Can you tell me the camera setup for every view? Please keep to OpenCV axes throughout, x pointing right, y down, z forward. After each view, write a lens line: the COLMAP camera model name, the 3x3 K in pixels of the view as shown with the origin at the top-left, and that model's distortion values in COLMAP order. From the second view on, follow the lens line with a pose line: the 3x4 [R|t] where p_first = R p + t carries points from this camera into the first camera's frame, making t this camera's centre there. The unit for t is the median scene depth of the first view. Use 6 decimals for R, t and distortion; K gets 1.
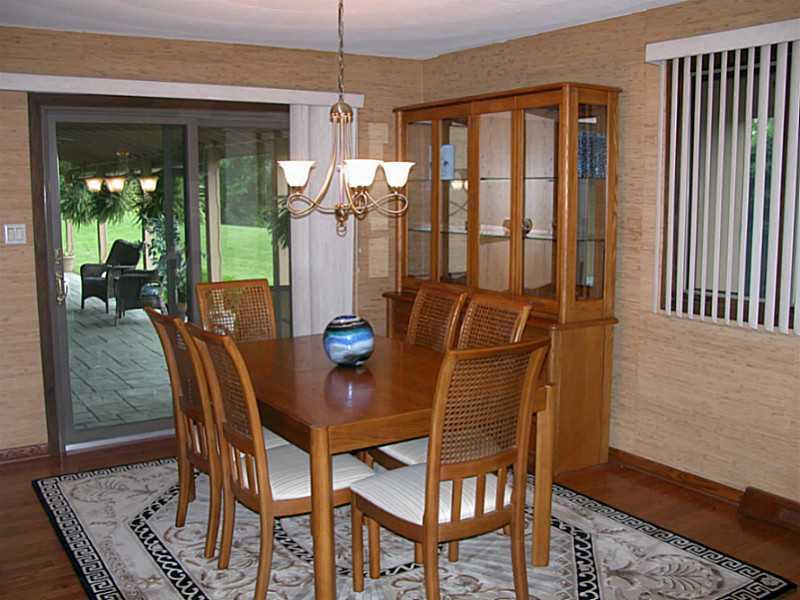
lens RADIAL K [[822.9, 0, 400.0], [0, 822.9, 300.0], [0, 0, 1]] dist [-0.126864, -0.000111]
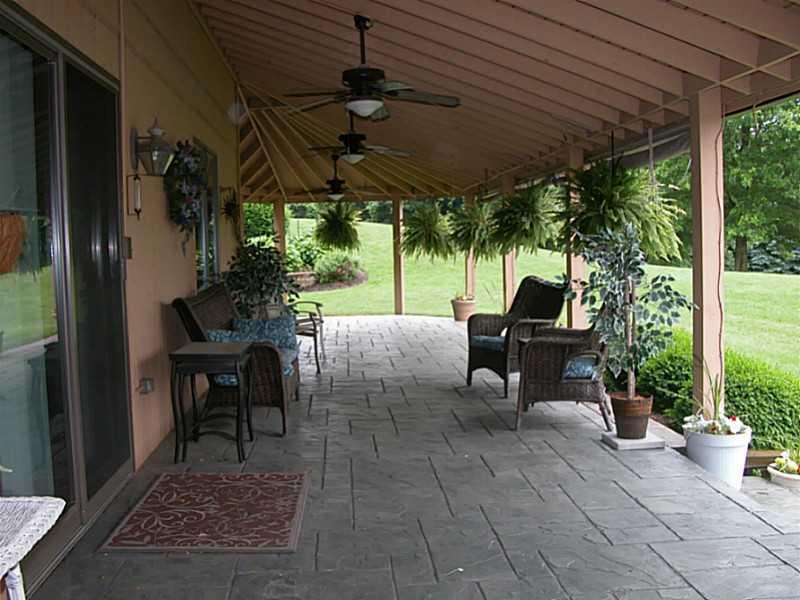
lens RADIAL K [[822.9, 0, 400.0], [0, 822.9, 300.0], [0, 0, 1]] dist [-0.126864, -0.000111]
pose [[0.879968, 0.019382, -0.474637, -0.145266], [-0.047305, 0.997776, -0.046959, -0.023938], [0.472671, 0.063776, 0.878928, 0.429057]]
